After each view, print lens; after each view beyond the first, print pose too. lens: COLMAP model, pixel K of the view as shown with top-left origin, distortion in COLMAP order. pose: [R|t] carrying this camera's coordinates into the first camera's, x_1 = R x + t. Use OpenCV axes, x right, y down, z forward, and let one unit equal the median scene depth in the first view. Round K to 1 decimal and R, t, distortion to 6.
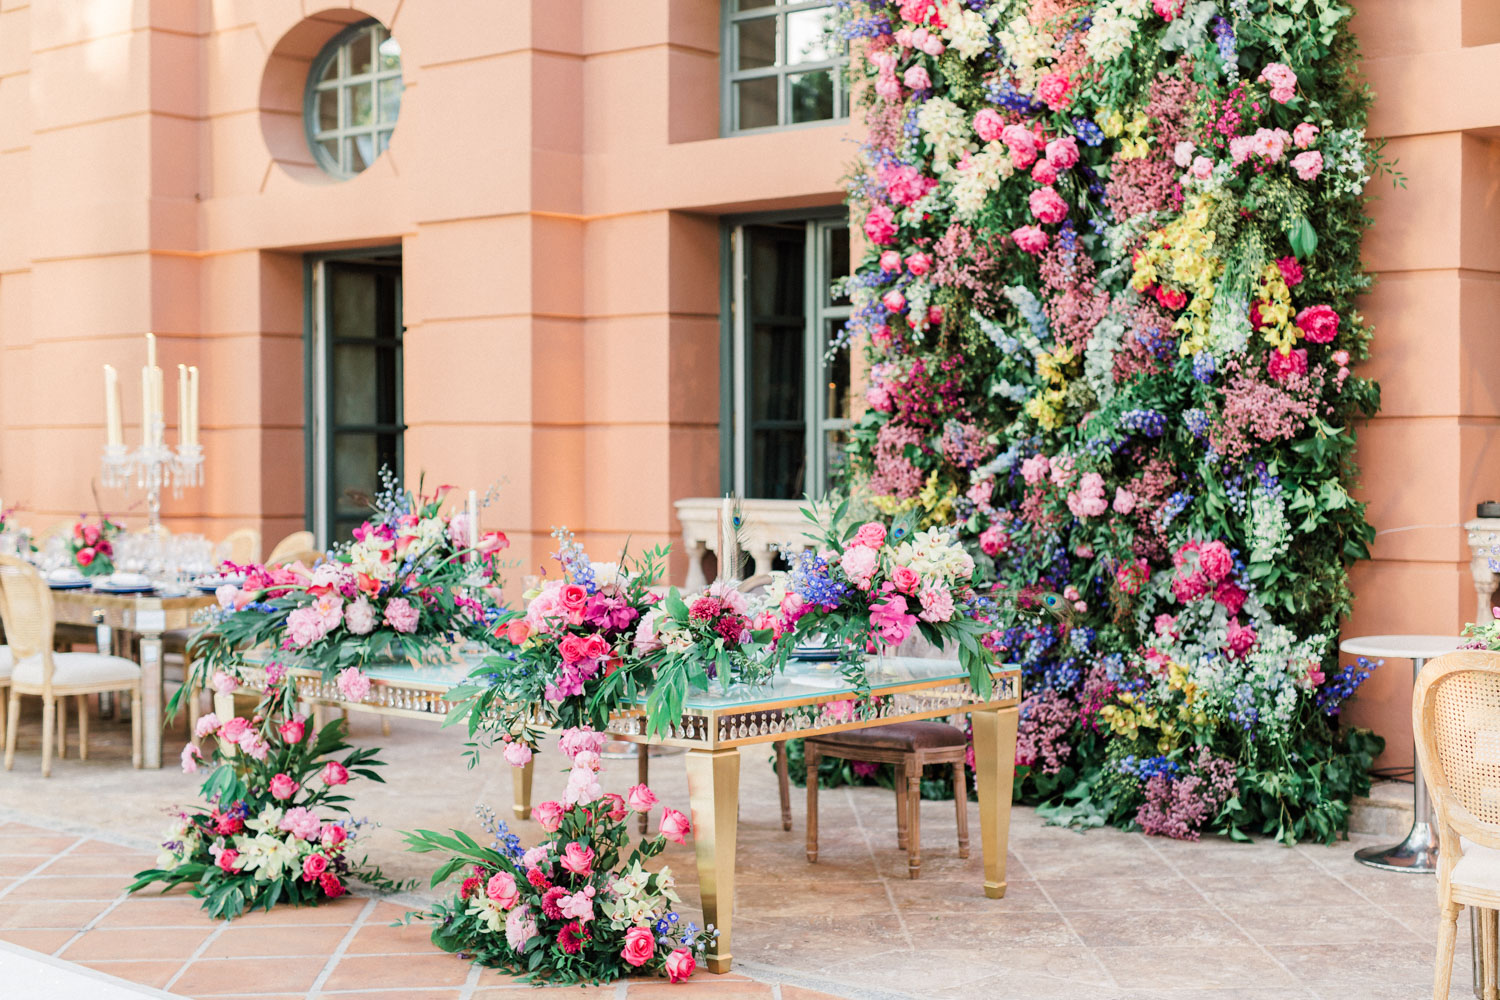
lens RADIAL K [[2229.2, 0, 750.0], [0, 2229.2, 500.0], [0, 0, 1]] dist [-0.068945, -0.000469]
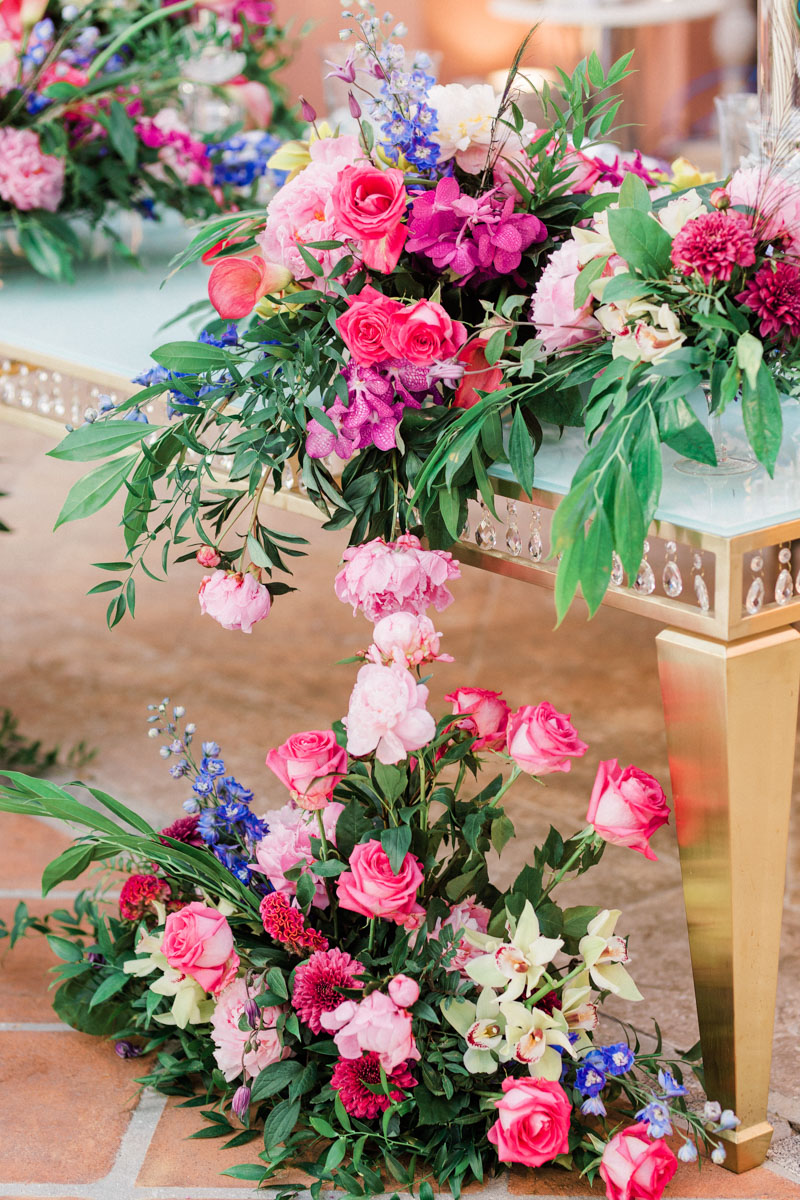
lens RADIAL K [[3012.4, 0, 400.0], [0, 3012.4, 600.0], [0, 0, 1]] dist [-0.043863, -0.428152]
pose [[0.990210, 0.022201, -0.137812, -0.001600], [0.018020, 0.958680, 0.283917, -0.037764], [0.138420, -0.283620, 0.948894, 0.496537]]
